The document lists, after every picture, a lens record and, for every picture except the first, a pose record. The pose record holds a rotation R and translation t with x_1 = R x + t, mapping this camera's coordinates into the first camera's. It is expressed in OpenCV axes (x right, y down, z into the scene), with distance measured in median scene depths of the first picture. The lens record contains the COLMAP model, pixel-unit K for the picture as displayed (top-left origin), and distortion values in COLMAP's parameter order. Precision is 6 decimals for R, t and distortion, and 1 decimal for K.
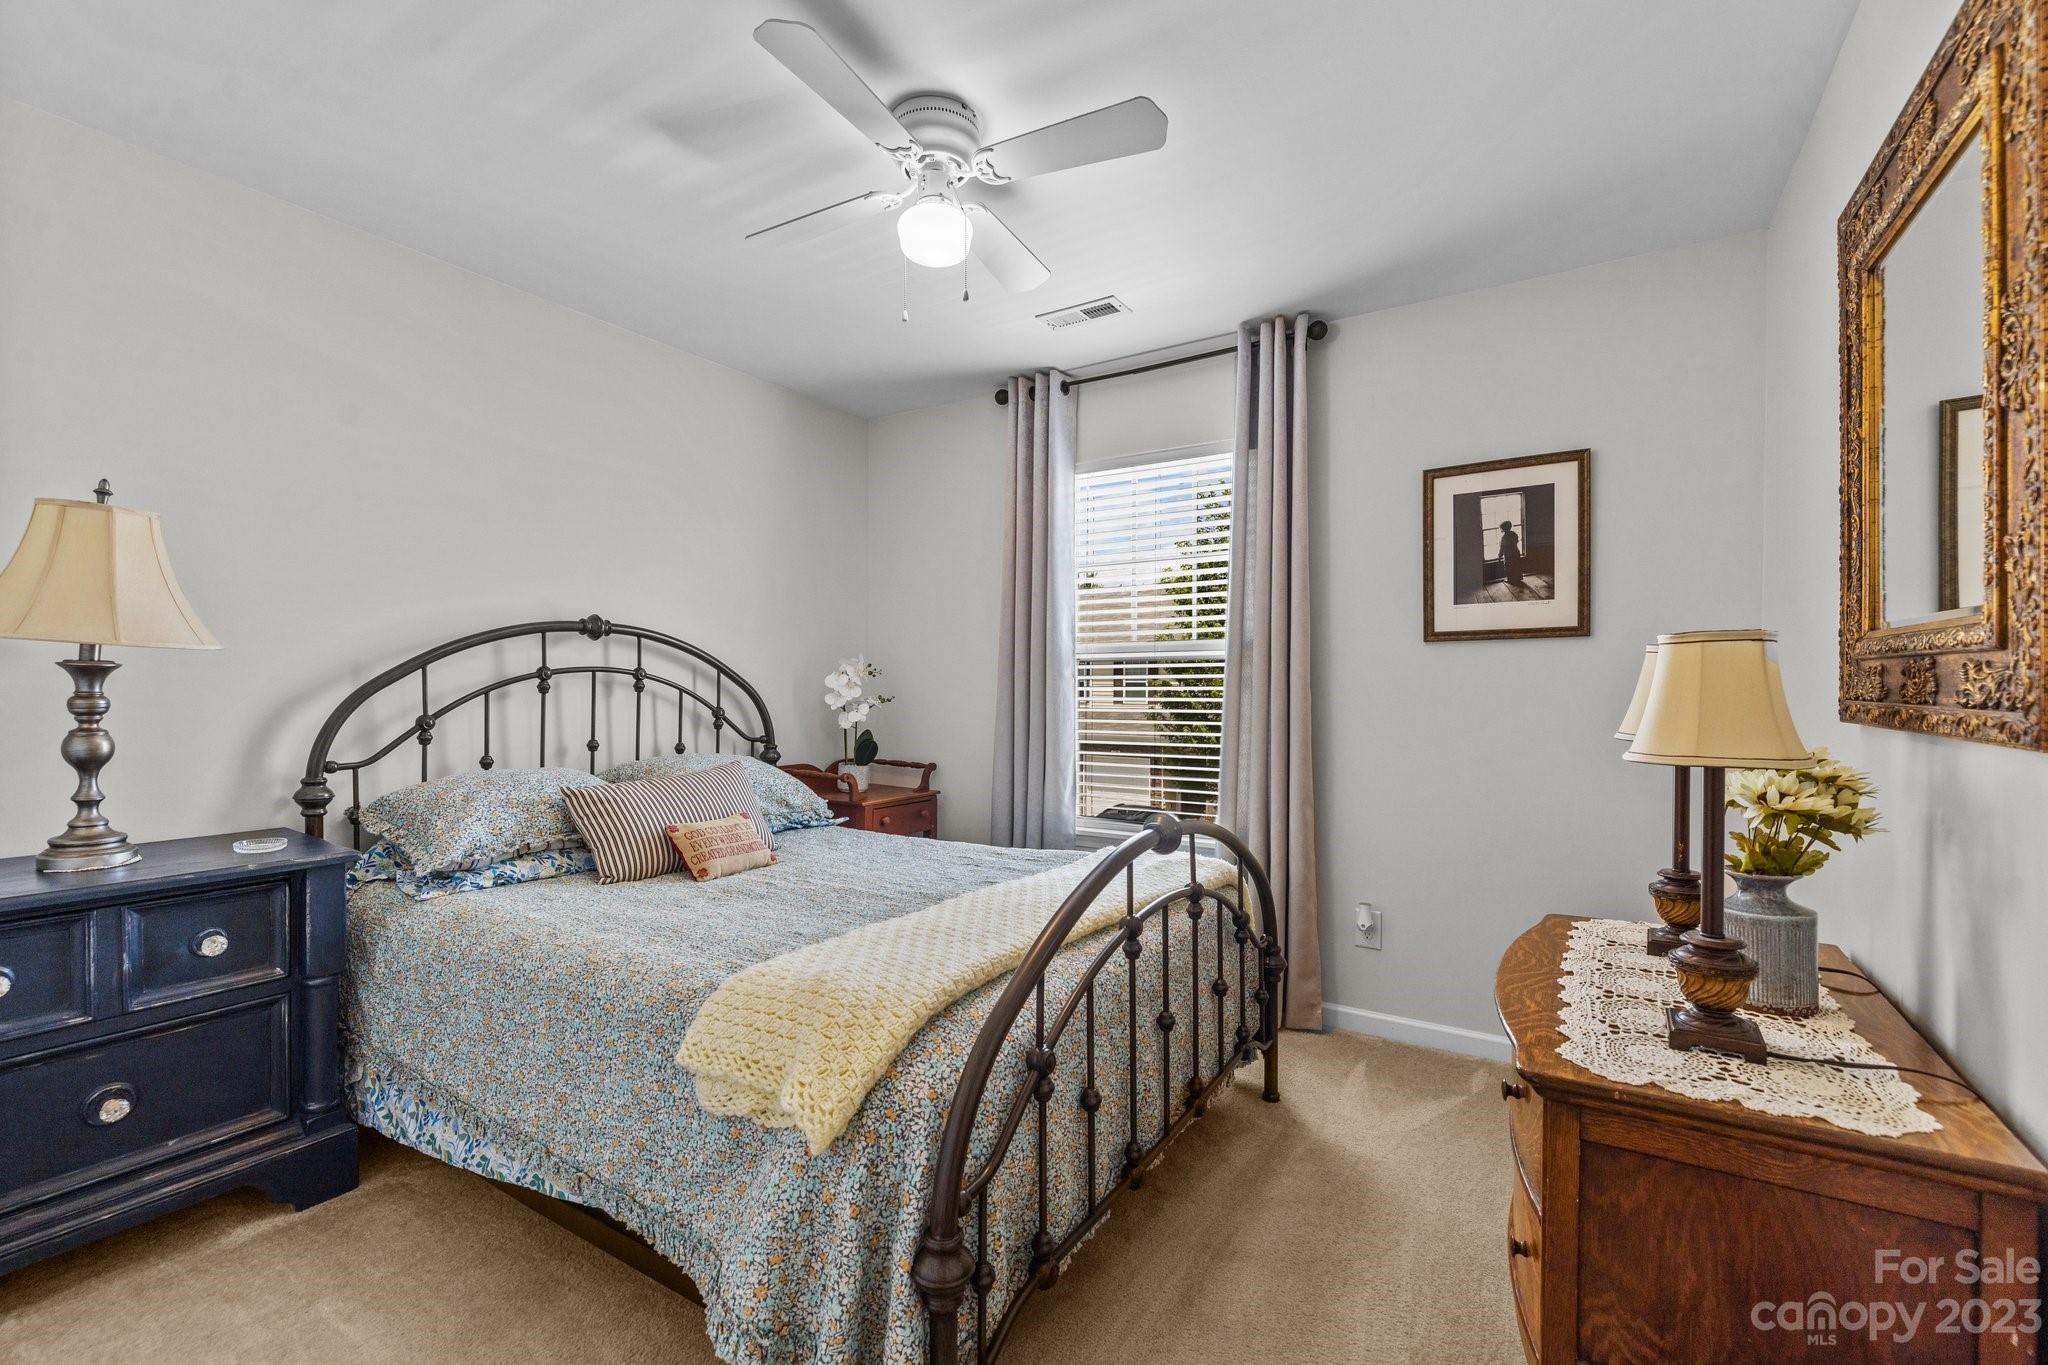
lens RADIAL K [[871.6, 0, 1023.9], [0, 871.6, 688.3], [0, 0, 1]] dist [0.000962, -0.000661]
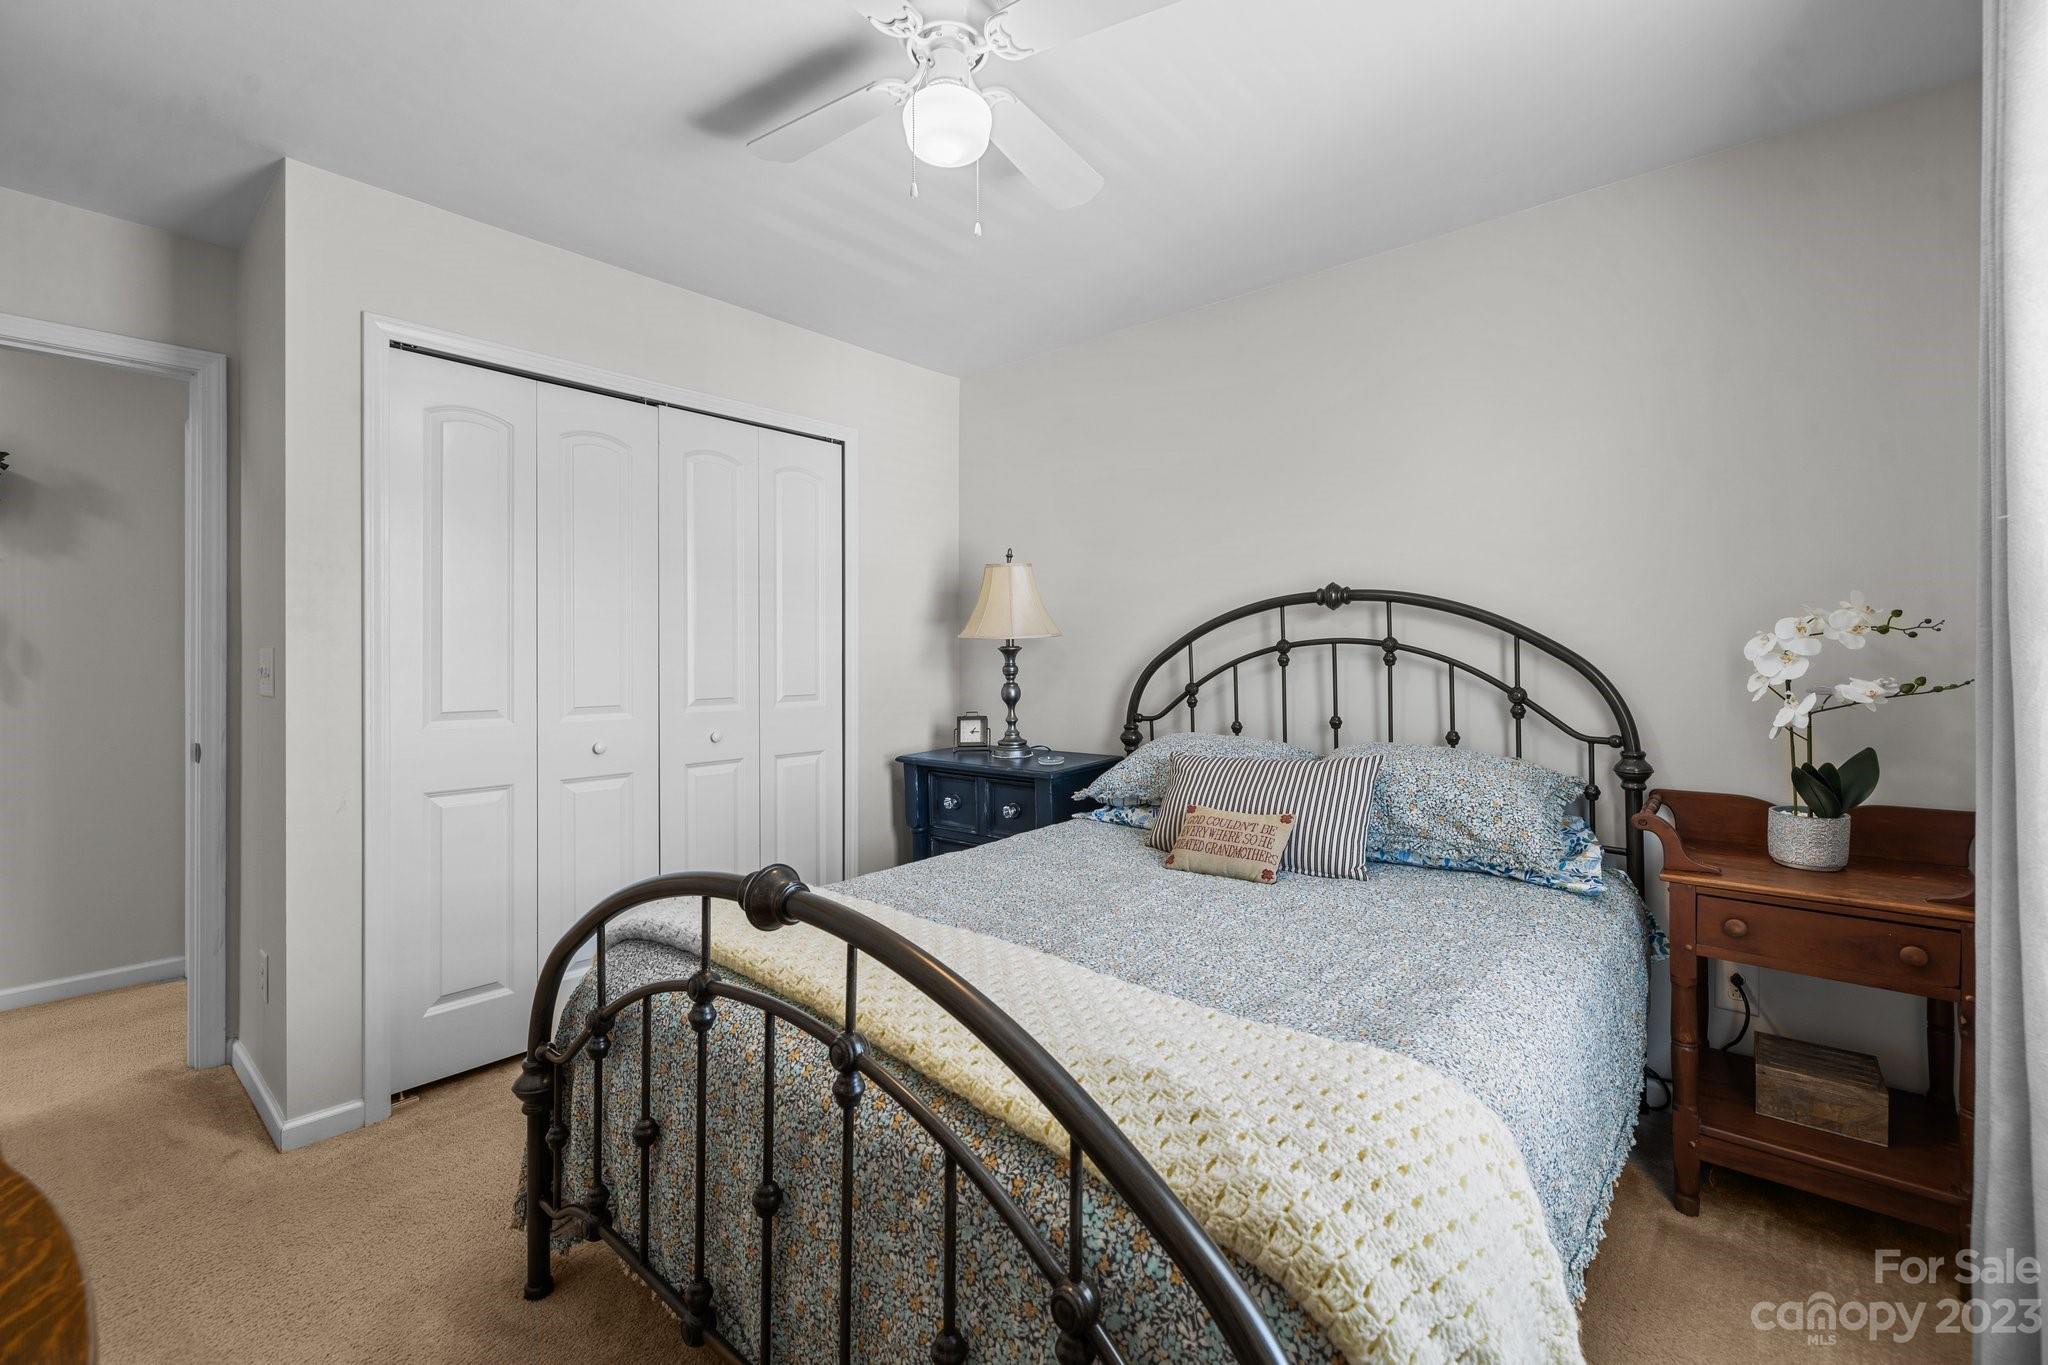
lens RADIAL K [[871.6, 0, 1022.8], [0, 871.6, 662.6], [0, 0, 1]] dist [0.000962, -0.000661]
pose [[-0.149719, 0.003491, -0.988722, 0.502116], [0.001279, 0.999994, 0.003337, -0.002212], [0.988728, -0.000765, -0.149723, 0.846936]]
